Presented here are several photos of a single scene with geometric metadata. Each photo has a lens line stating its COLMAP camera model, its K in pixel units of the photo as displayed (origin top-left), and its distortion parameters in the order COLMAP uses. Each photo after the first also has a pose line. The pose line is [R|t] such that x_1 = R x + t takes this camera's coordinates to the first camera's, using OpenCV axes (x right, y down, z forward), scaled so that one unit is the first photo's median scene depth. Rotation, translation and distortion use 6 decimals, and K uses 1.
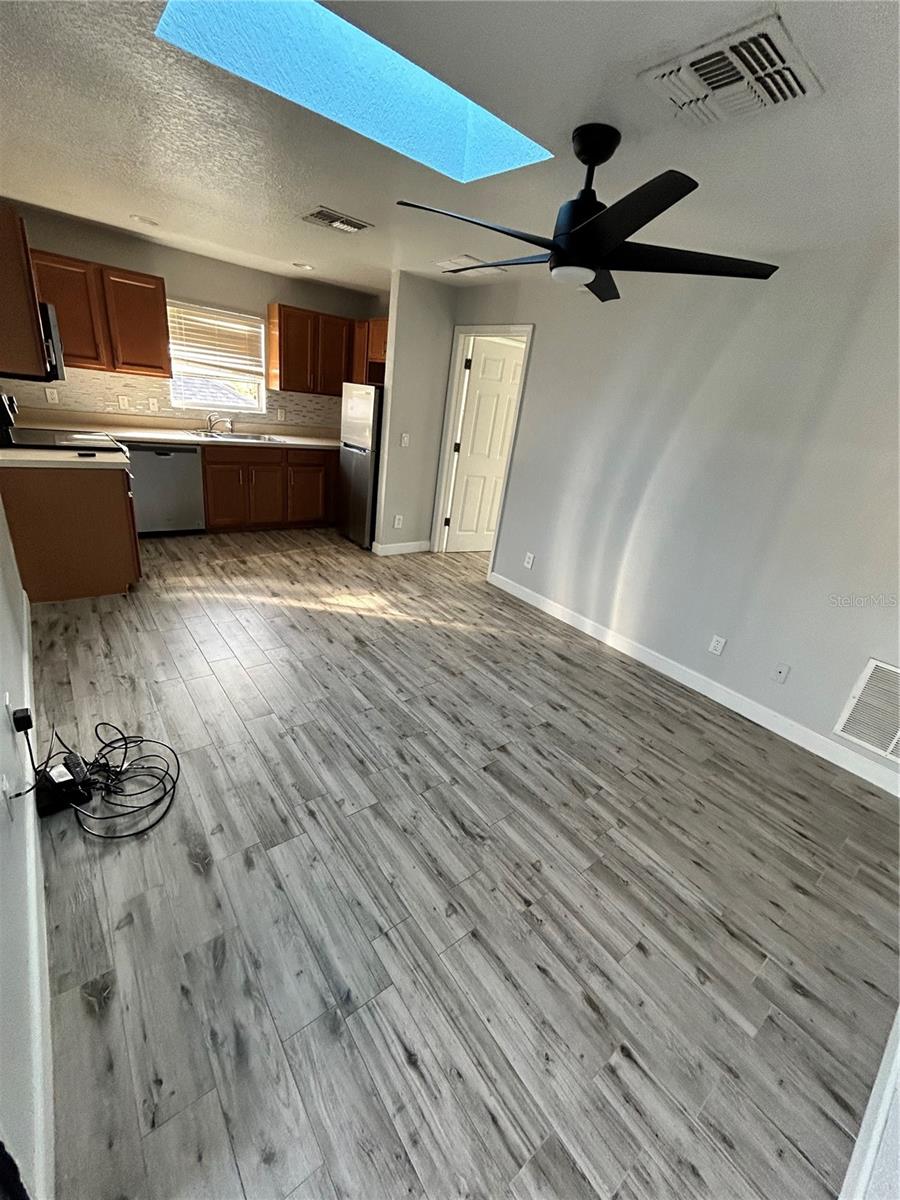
lens RADIAL K [[487.1, 0, 452.3], [0, 487.1, 598.7], [0, 0, 1]] dist [0.000987, 0.000548]
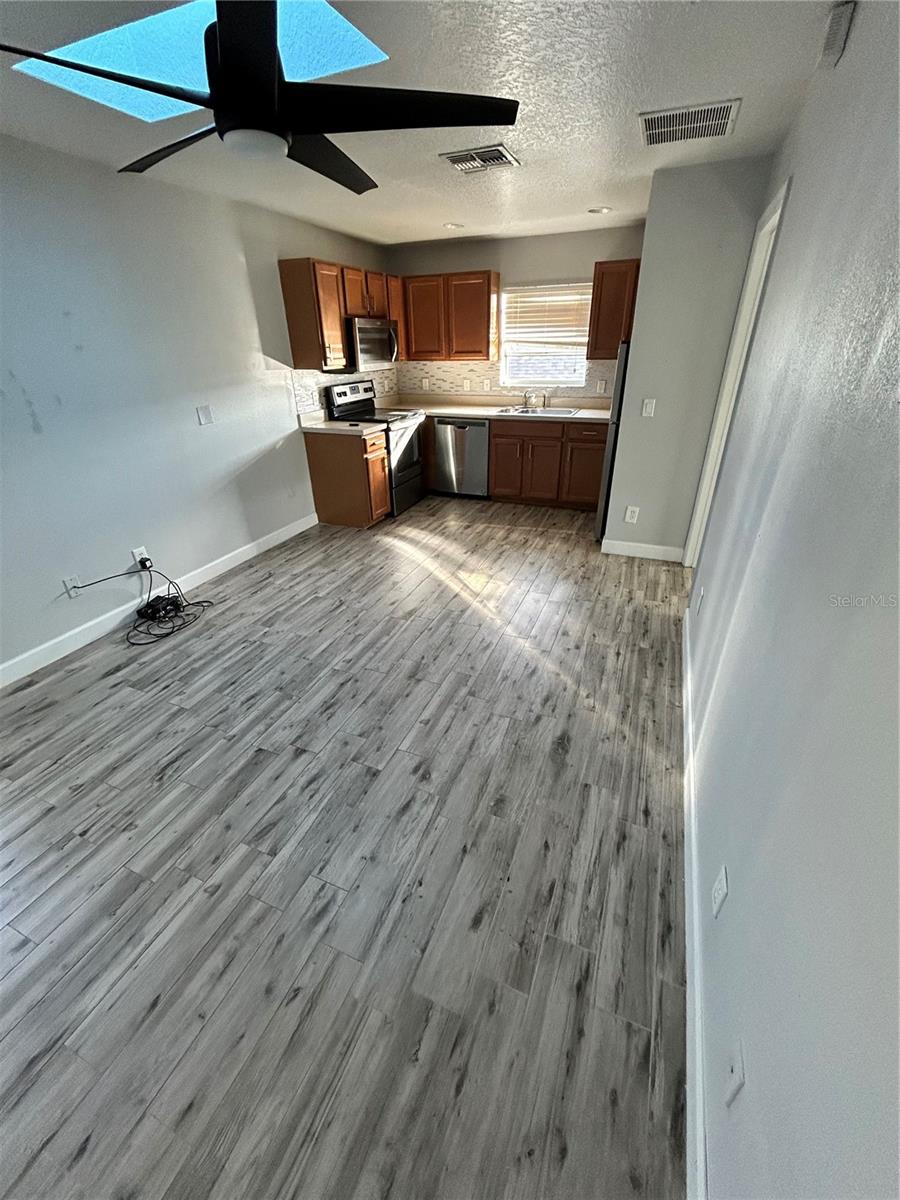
lens RADIAL K [[488.7, 0, 450.0], [0, 488.7, 600.0], [0, 0, 1]] dist [0.001419, 0.000387]
pose [[0.474930, 0.287269, -0.831816, 0.545489], [-0.265218, 0.947996, 0.175965, -0.109937], [0.839107, 0.137042, 0.526421, 0.444861]]
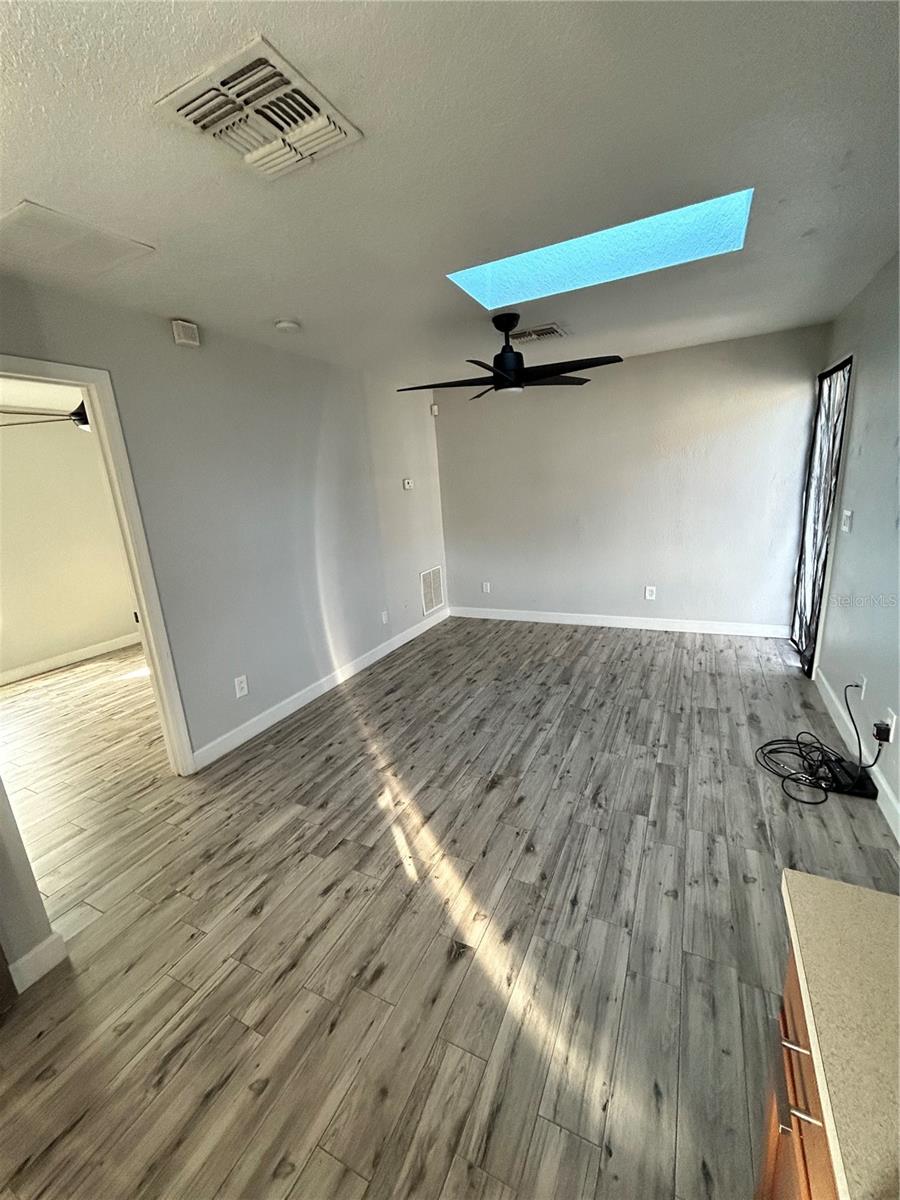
lens RADIAL K [[487.1, 0, 452.3], [0, 487.1, 598.7], [0, 0, 1]] dist [0.000987, 0.000548]
pose [[-0.431132, -0.307869, 0.848140, -0.598737], [0.360900, 0.802680, 0.474823, -0.444588], [-0.826968, 0.510805, -0.234951, 0.891267]]
